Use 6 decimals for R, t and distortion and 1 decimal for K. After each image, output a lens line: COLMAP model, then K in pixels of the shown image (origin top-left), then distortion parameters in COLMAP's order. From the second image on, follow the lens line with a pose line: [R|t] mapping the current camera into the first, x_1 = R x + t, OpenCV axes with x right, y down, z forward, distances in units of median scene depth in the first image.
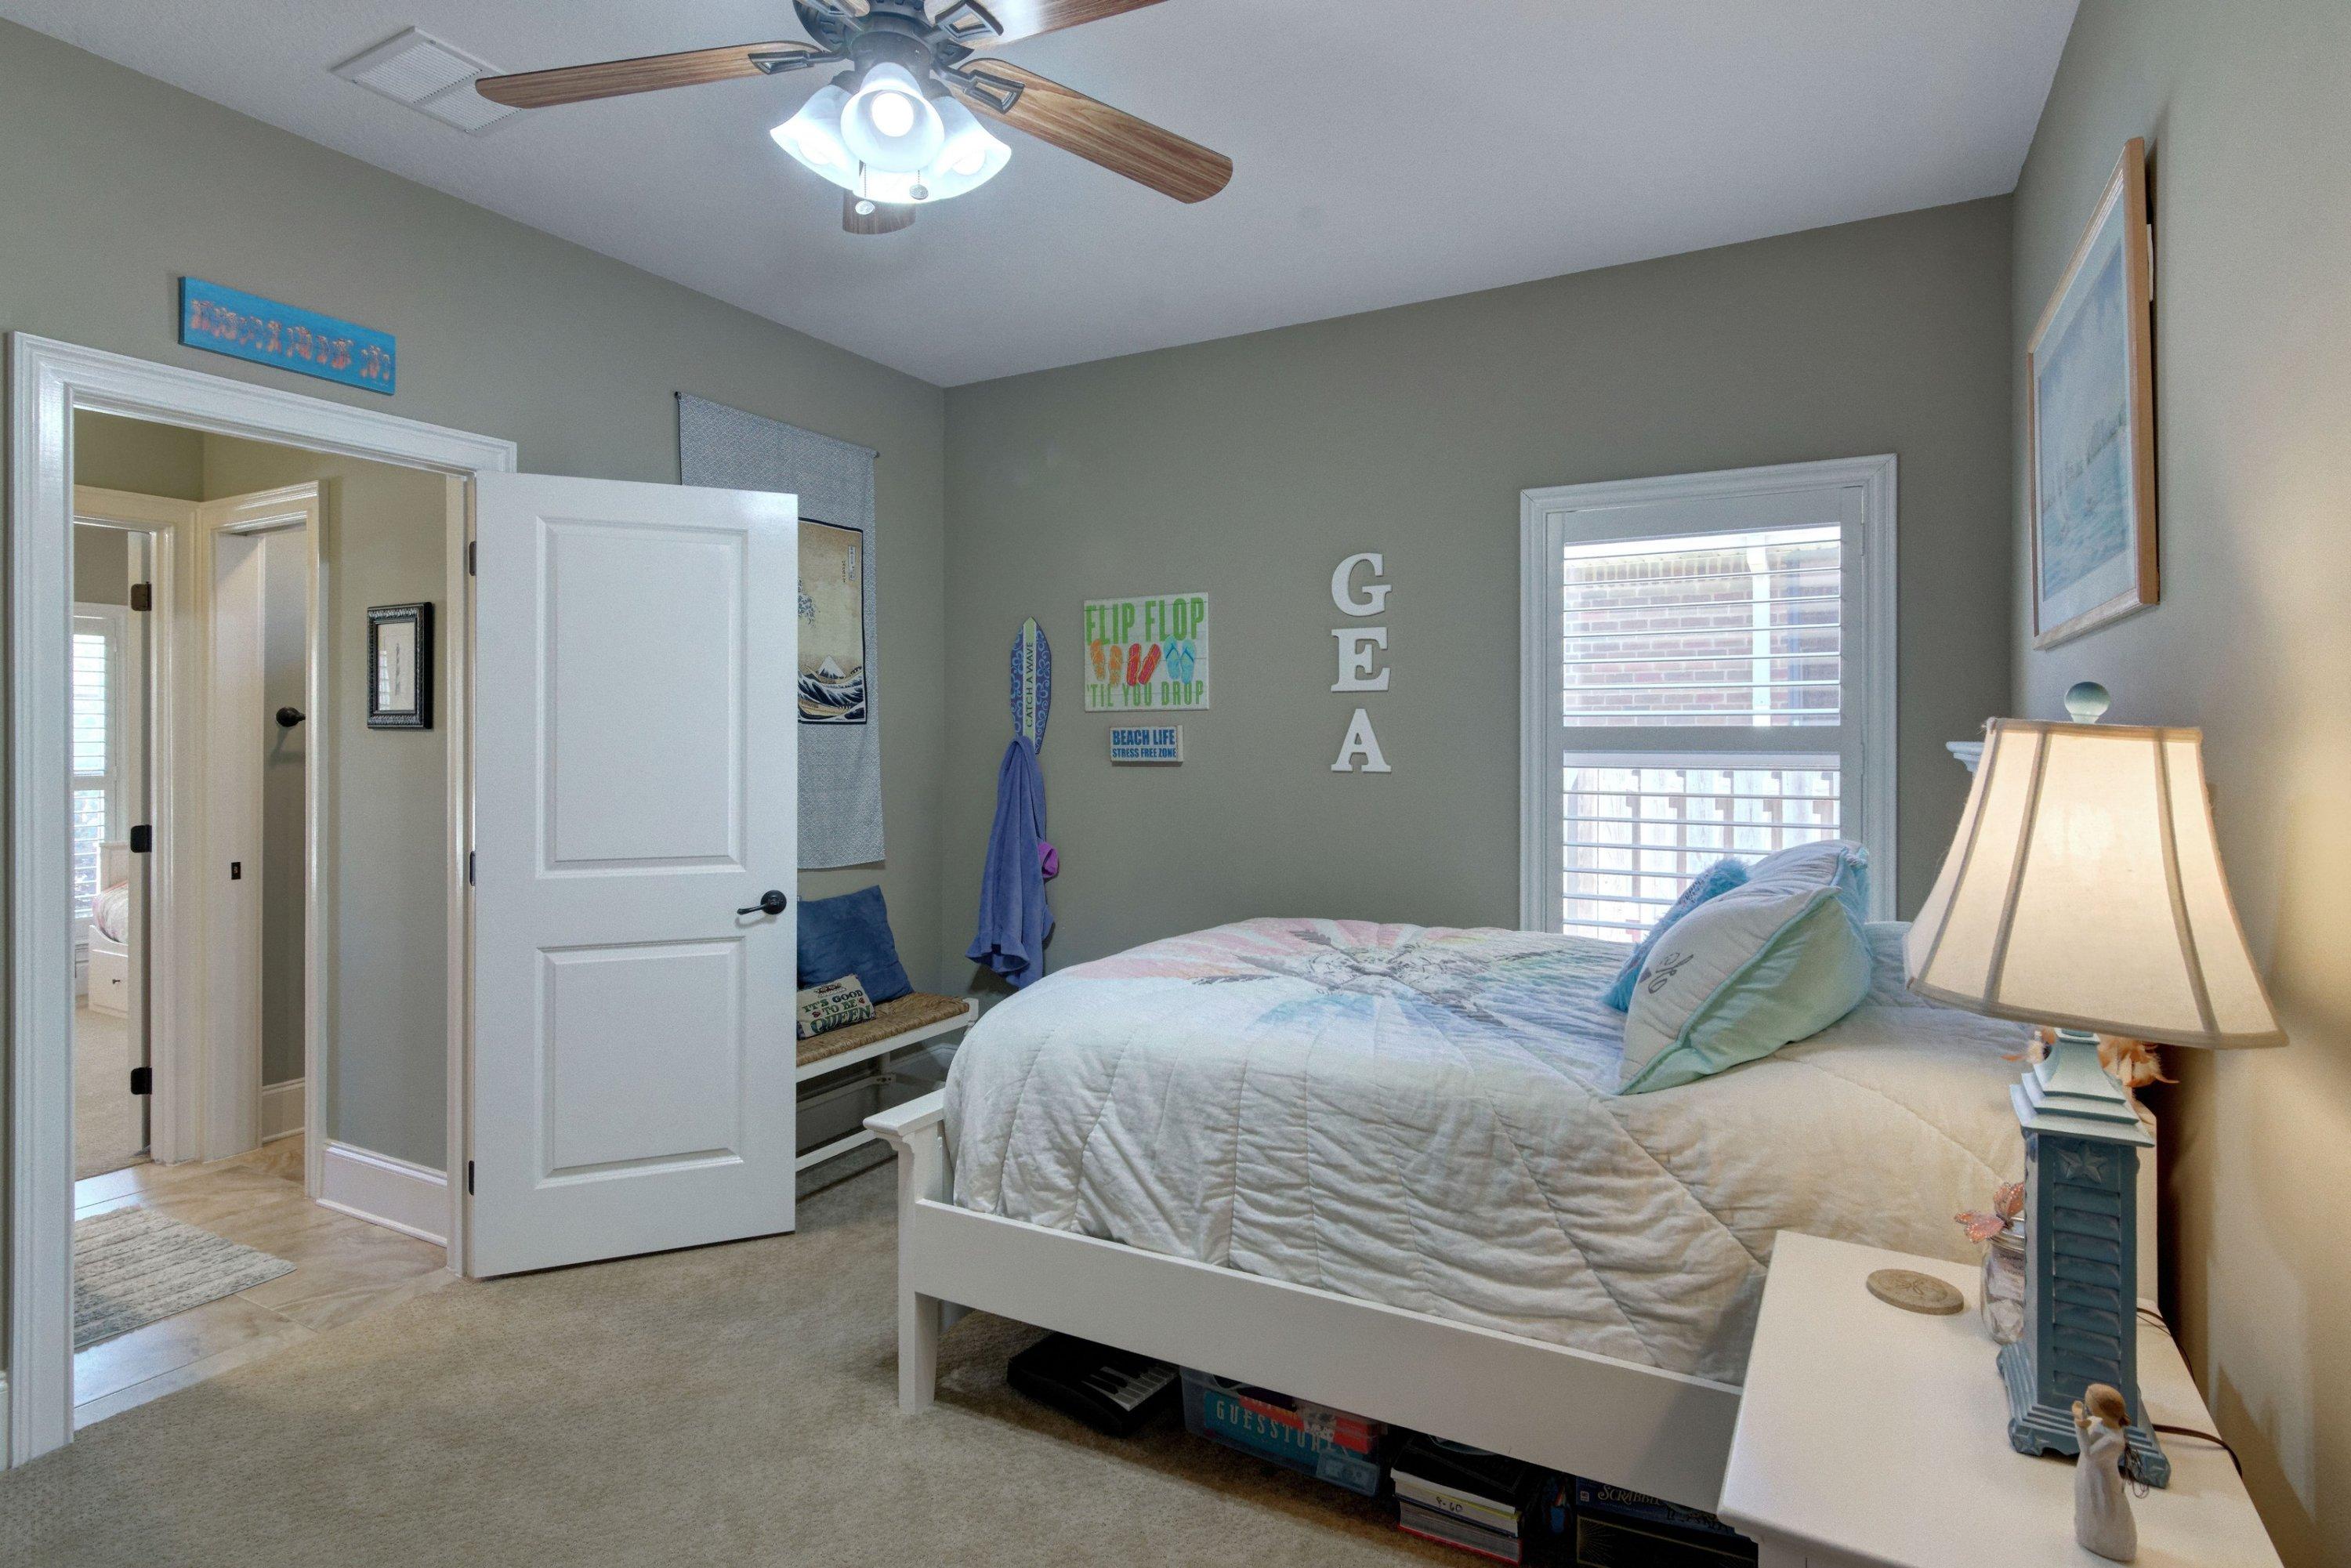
lens RADIAL K [[1158.7, 0, 1197.6], [0, 1158.7, 733.3], [0, 0, 1]] dist [-0.001633, -0.002244]
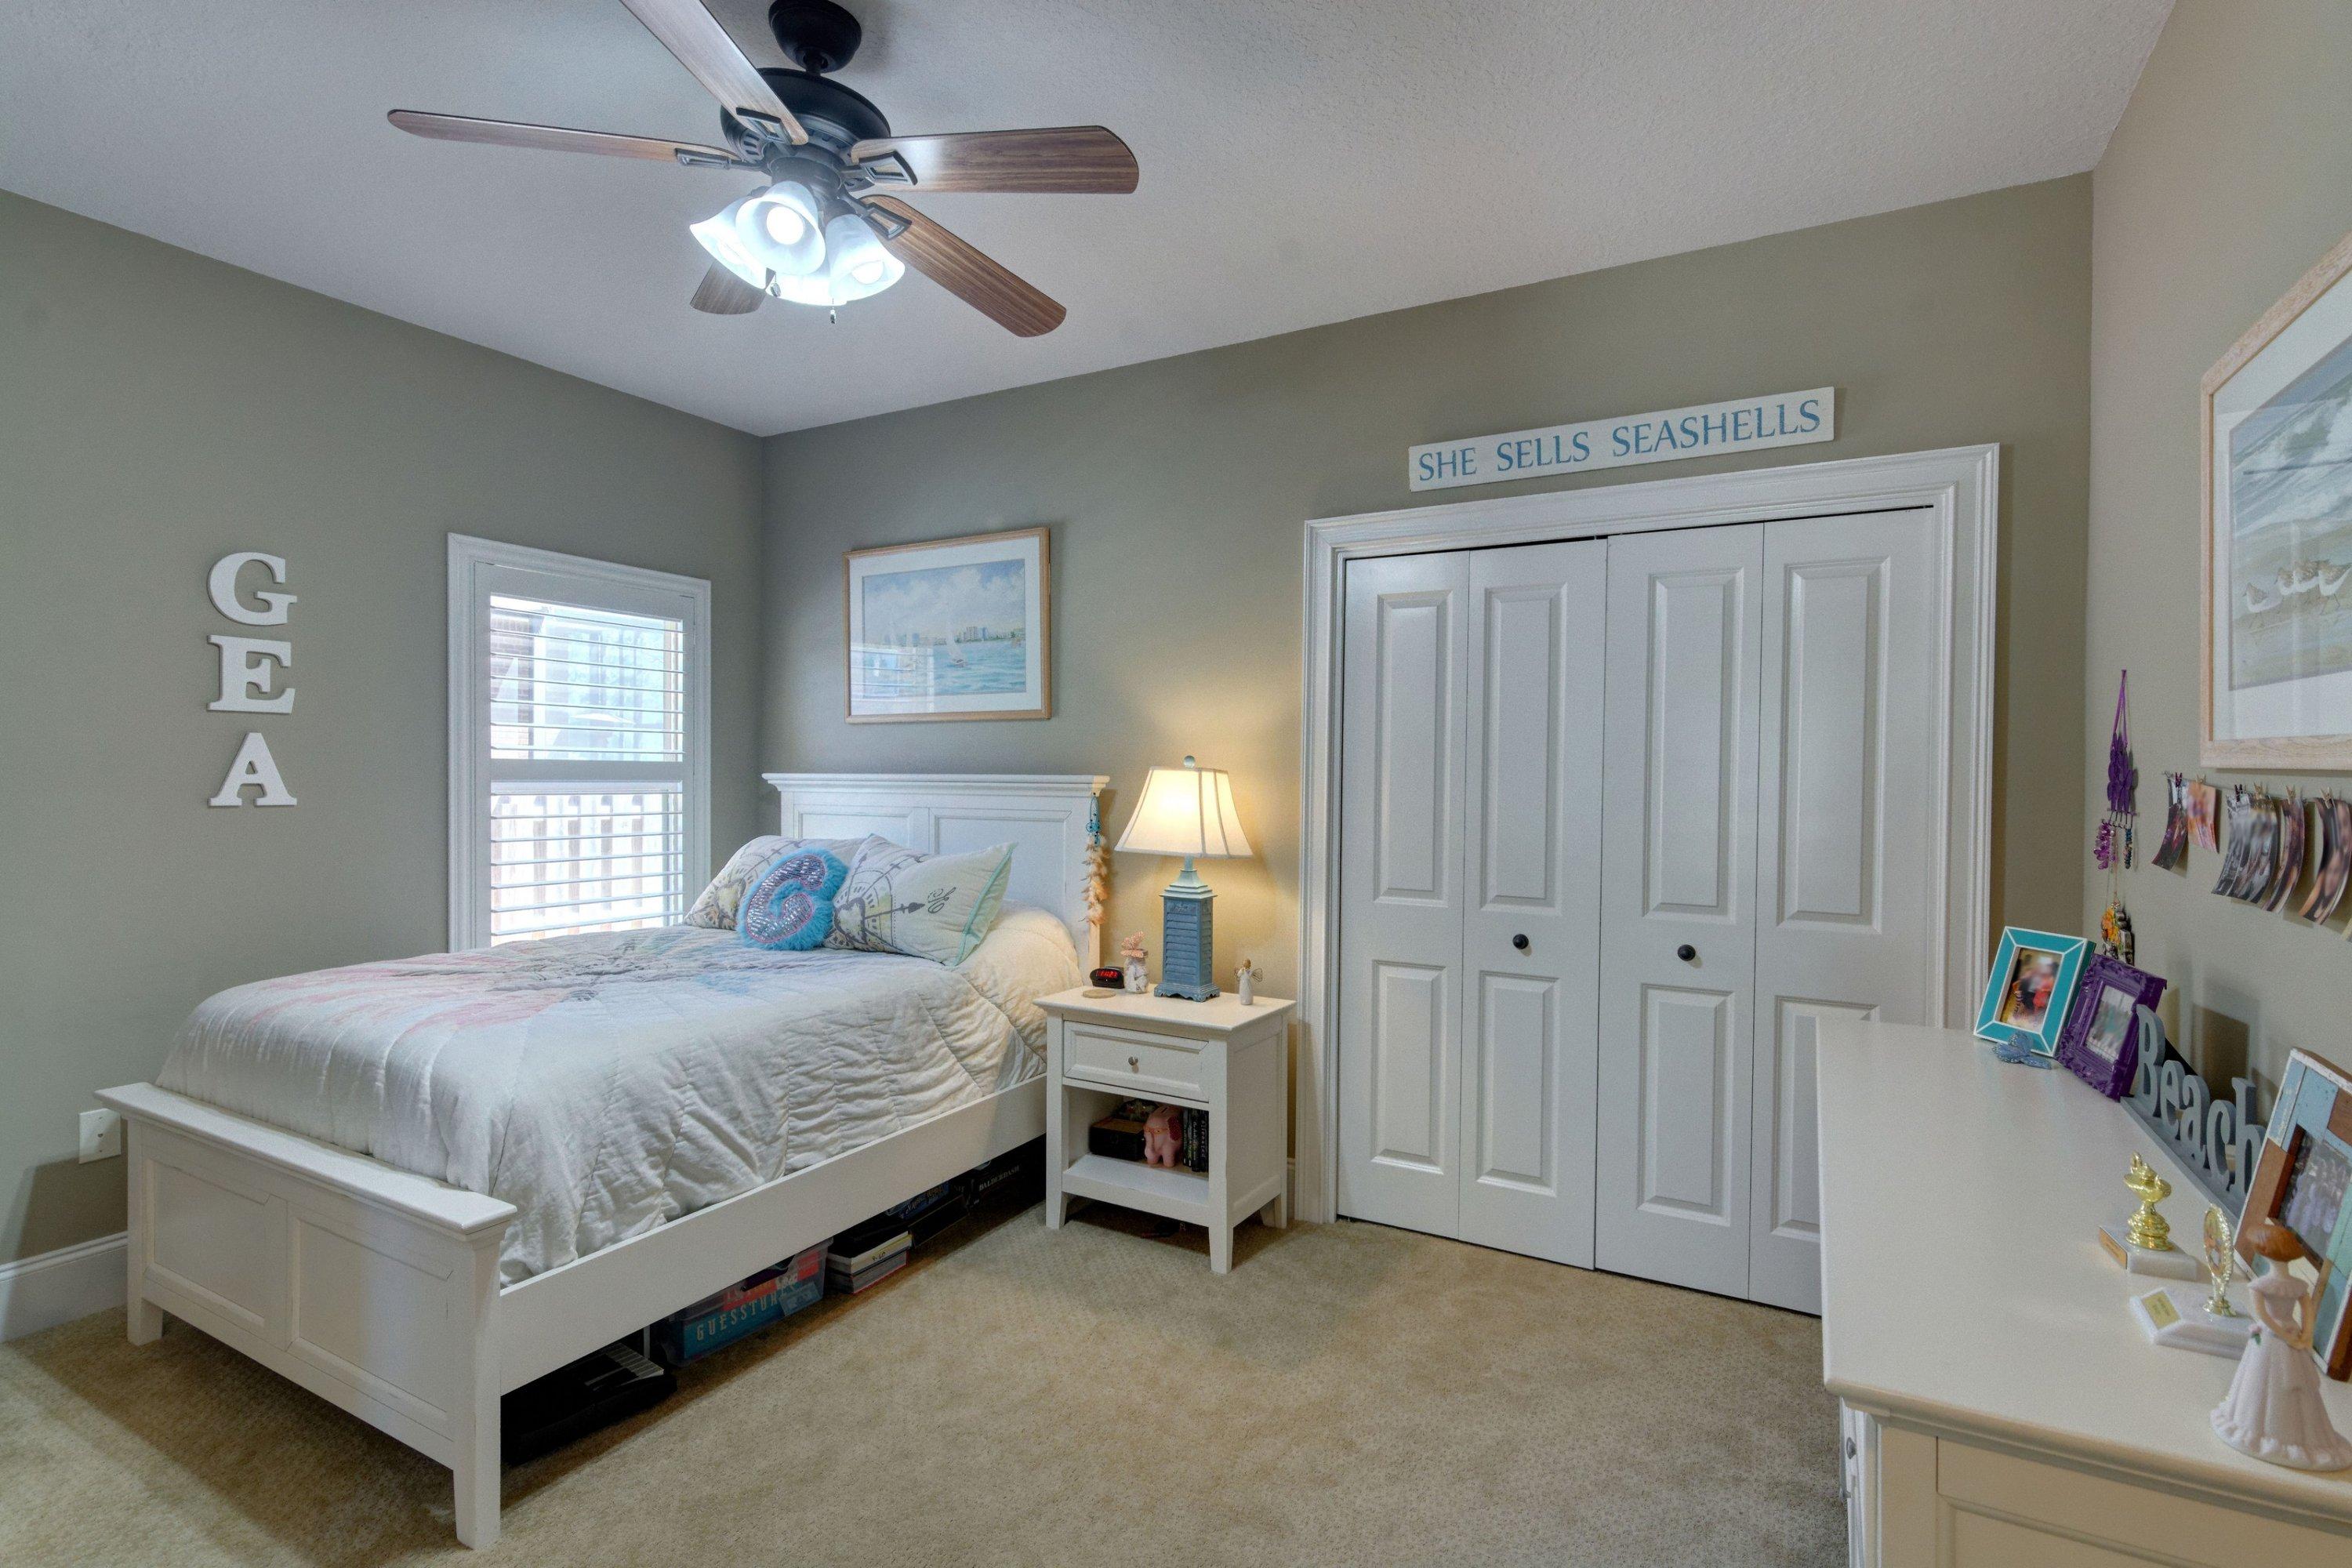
lens RADIAL K [[1114.6, 0, 1176.0], [0, 1114.6, 784.0], [0, 0, 1]] dist [-0.000793, -0.000502]
pose [[0.019615, -0.006746, 0.999785, -1.114855], [-0.012344, 0.999899, 0.006989, 0.004506], [-0.999731, -0.012479, 0.019530, 0.492808]]
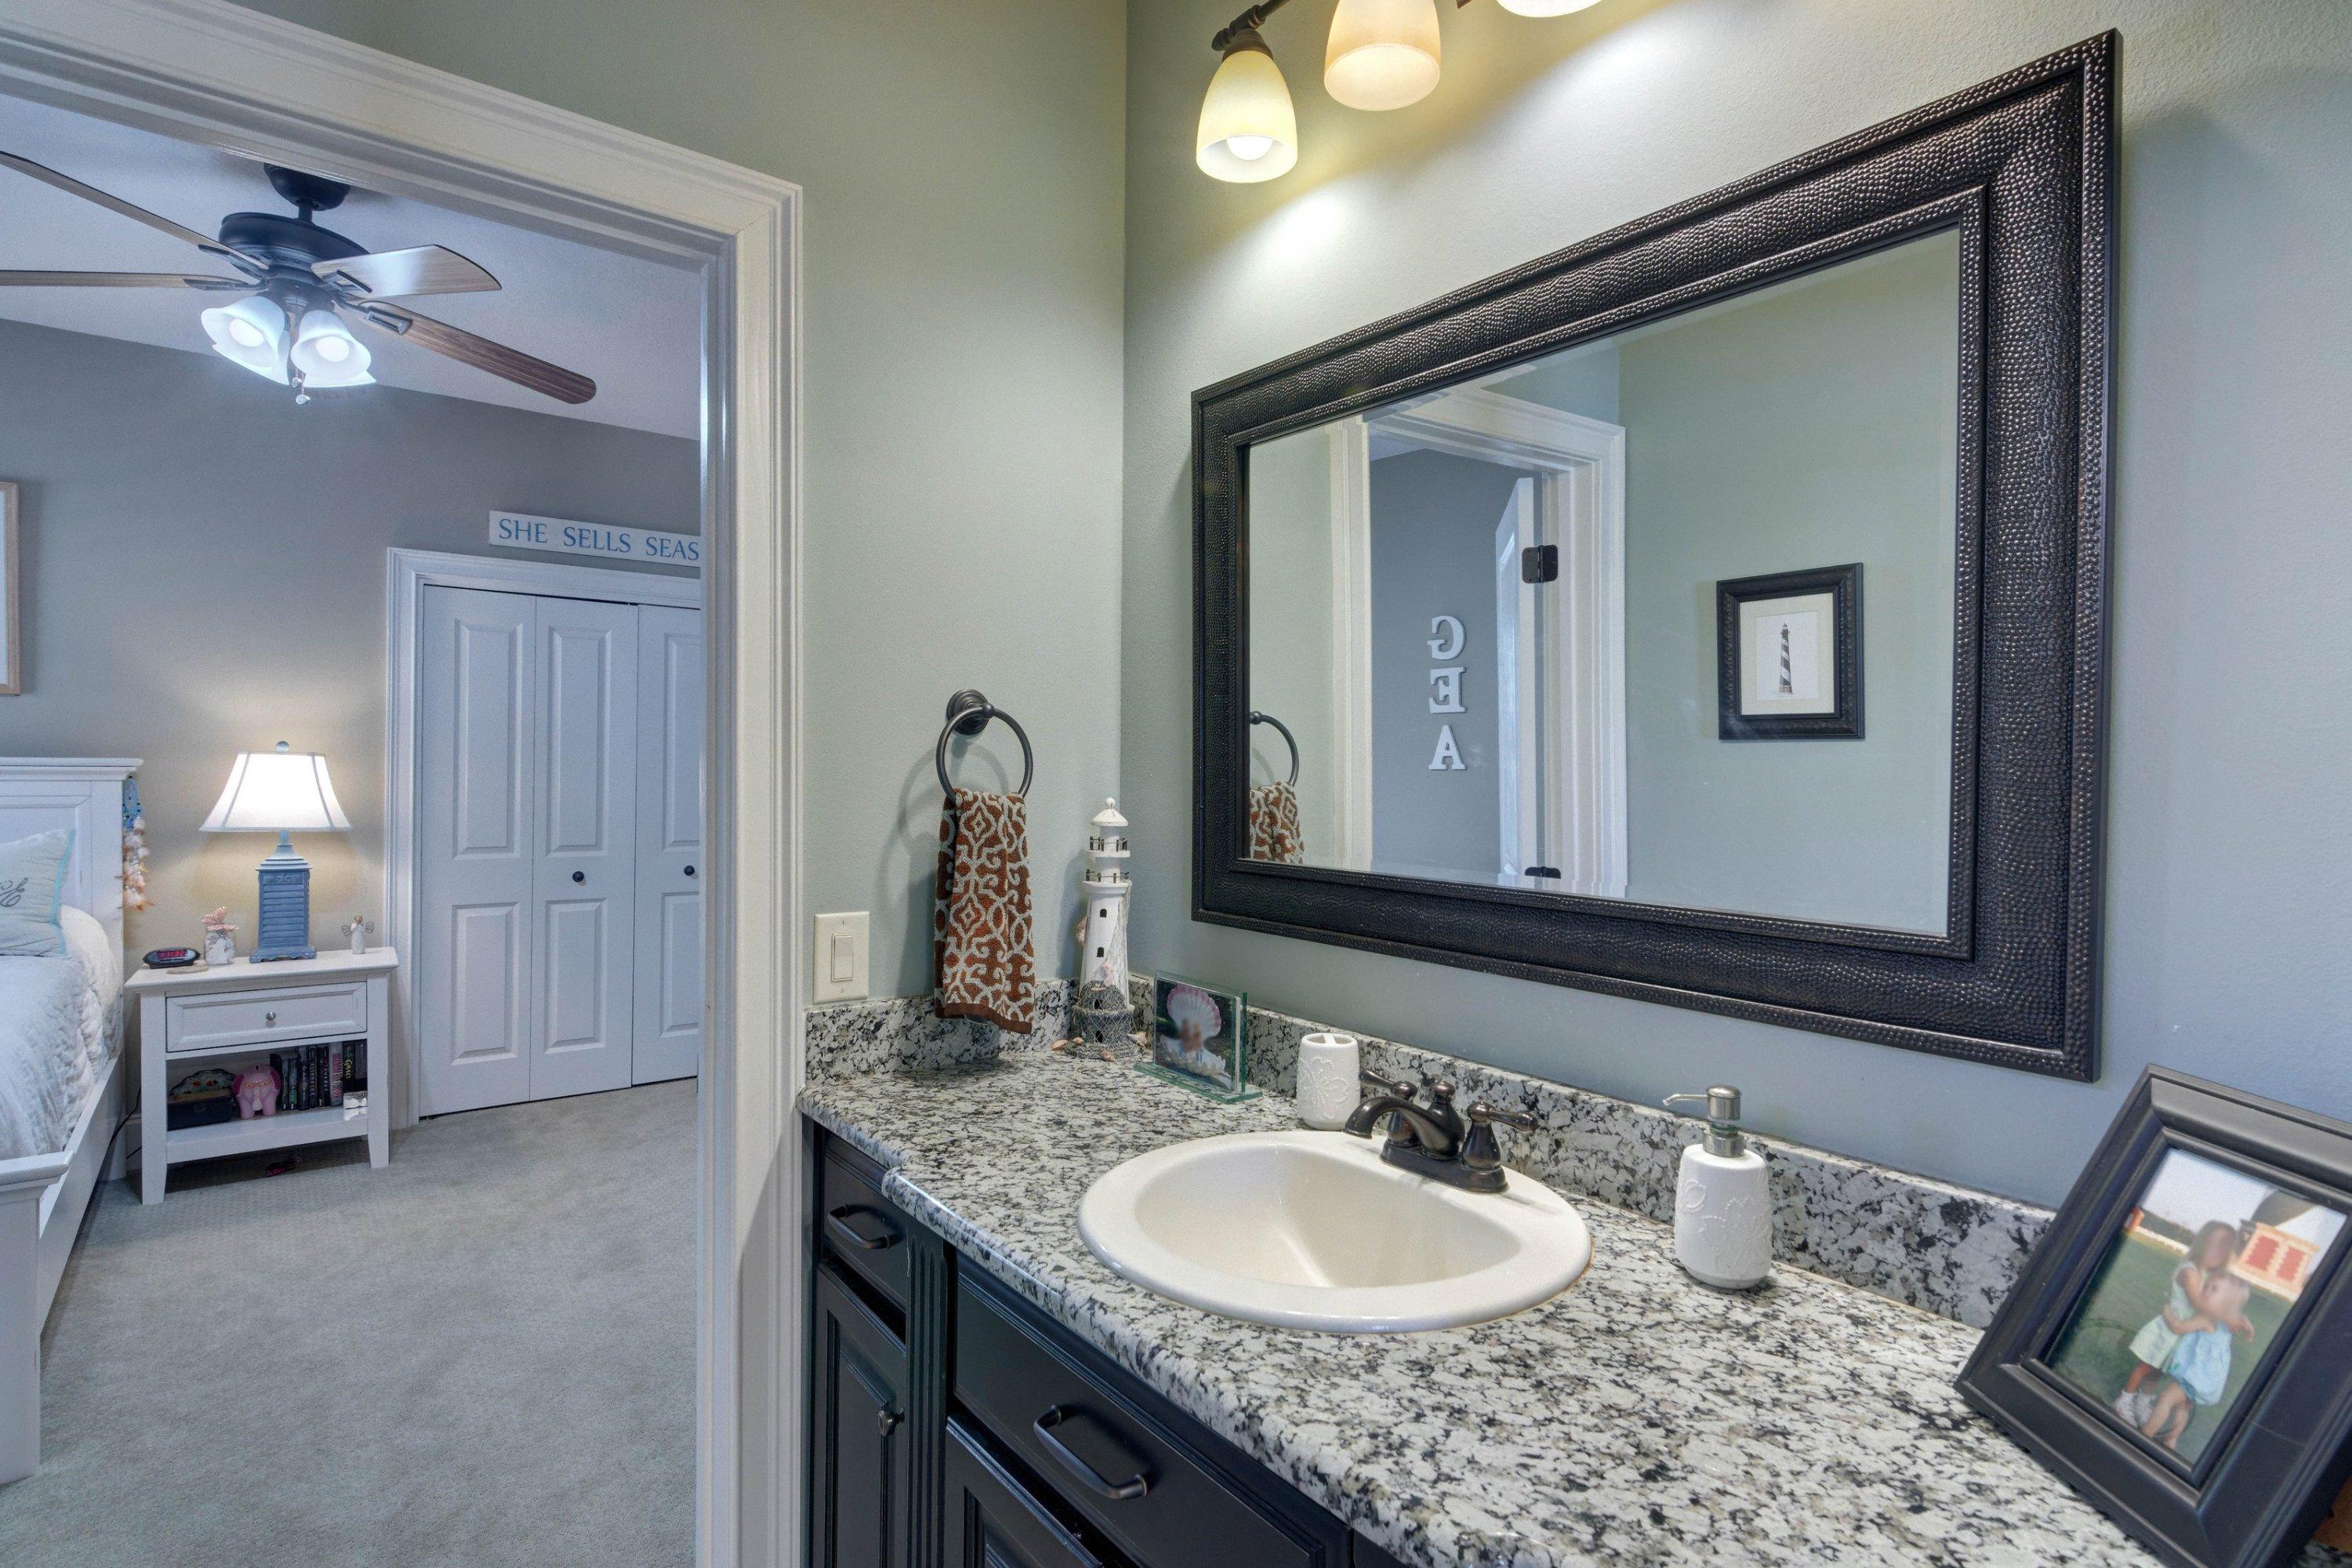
lens RADIAL K [[1146.2, 0, 1166.5], [0, 1146.2, 790.6], [0, 0, 1]] dist [0.004656, -0.001101]
pose [[-0.910613, -0.018430, 0.412848, -1.532958], [-0.013197, 0.999792, 0.015522, 0.005534], [-0.413048, 0.008686, -0.910668, 1.553861]]
